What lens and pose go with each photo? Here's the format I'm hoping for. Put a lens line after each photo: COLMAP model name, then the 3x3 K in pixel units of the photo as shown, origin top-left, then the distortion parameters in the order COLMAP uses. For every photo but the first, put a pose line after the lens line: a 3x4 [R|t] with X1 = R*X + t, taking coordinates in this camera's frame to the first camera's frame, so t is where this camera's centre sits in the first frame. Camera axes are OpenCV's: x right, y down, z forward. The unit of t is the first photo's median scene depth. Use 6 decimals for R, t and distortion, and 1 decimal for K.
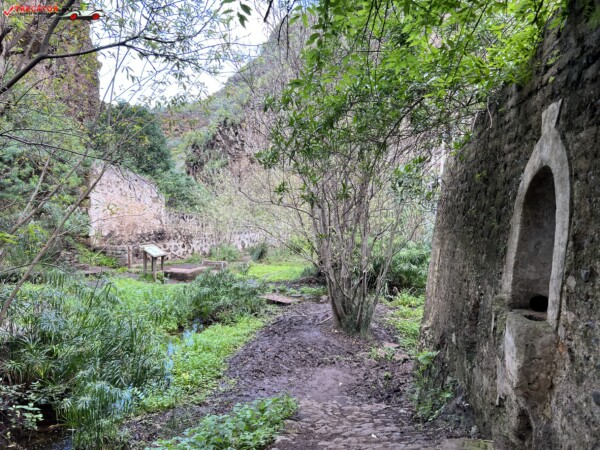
lens RADIAL K [[449.2, 0, 300.0], [0, 449.2, 225.0], [0, 0, 1]] dist [0.068429, -0.088850]
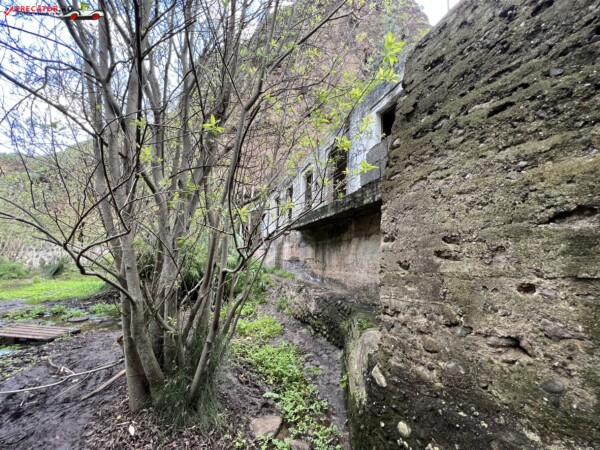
lens RADIAL K [[242.6, 0, 302.2], [0, 242.6, 224.7], [0, 0, 1]] dist [0.000115, 0.000116]
pose [[0.806119, 0.084603, 0.585675, 0.038743], [-0.010742, 0.991656, -0.128462, 0.054144], [-0.591657, 0.097264, 0.800301, 0.469448]]
